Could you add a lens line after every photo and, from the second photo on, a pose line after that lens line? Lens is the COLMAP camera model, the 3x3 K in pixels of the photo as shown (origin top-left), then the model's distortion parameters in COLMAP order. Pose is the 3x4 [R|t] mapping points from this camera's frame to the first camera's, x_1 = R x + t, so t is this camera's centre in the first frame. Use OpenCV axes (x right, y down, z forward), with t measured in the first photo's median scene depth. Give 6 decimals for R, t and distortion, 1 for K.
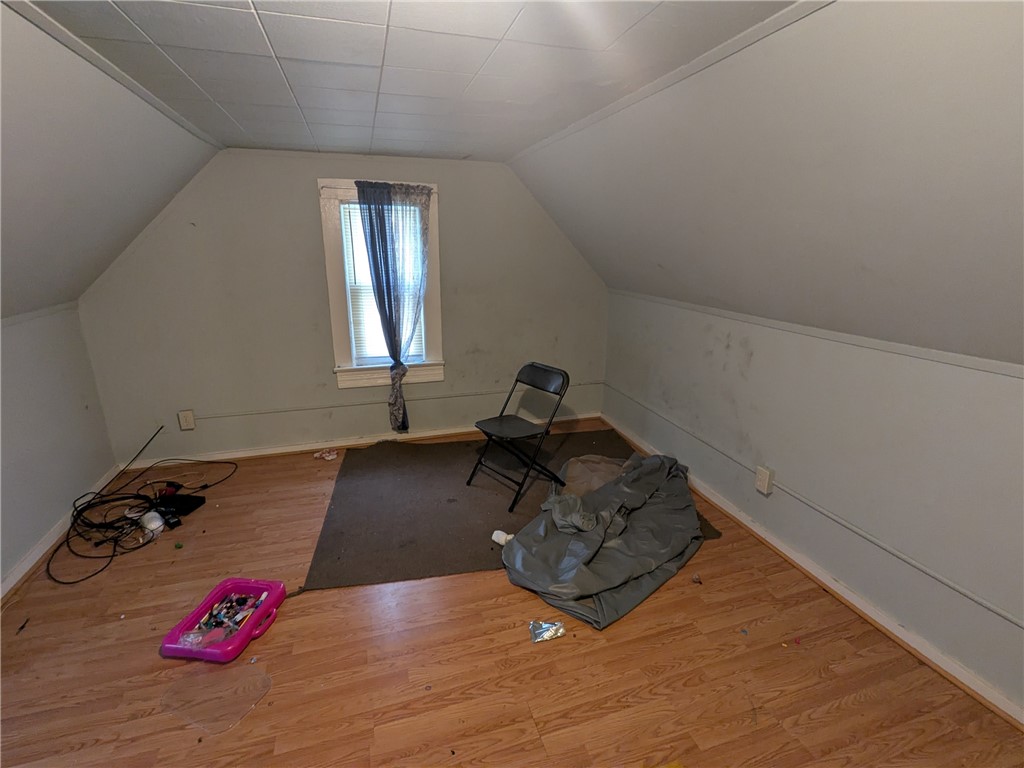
lens RADIAL K [[485.1, 0, 511.6], [0, 485.1, 381.7], [0, 0, 1]] dist [0.005297, -0.000552]
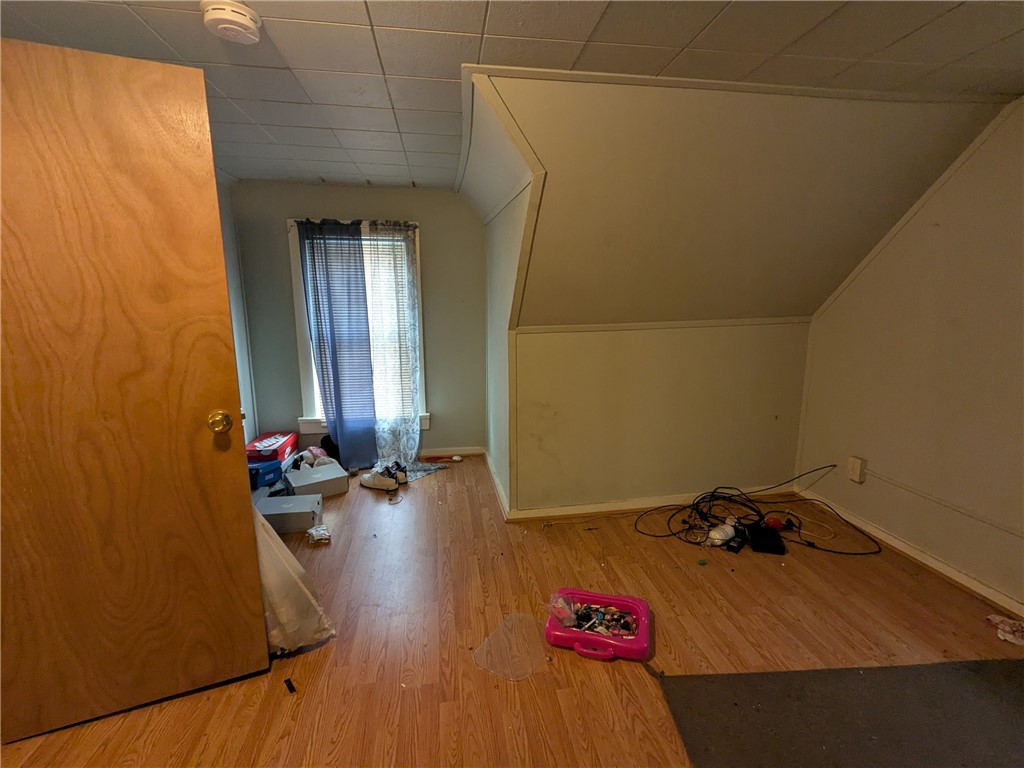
lens RADIAL K [[485.1, 0, 509.3], [0, 485.1, 381.7], [0, 0, 1]] dist [0.005297, -0.000552]
pose [[-0.147207, 0.172423, -0.973961, 0.204439], [-0.271087, 0.939951, 0.207375, -0.077701], [0.951232, 0.294556, -0.091625, 0.529529]]
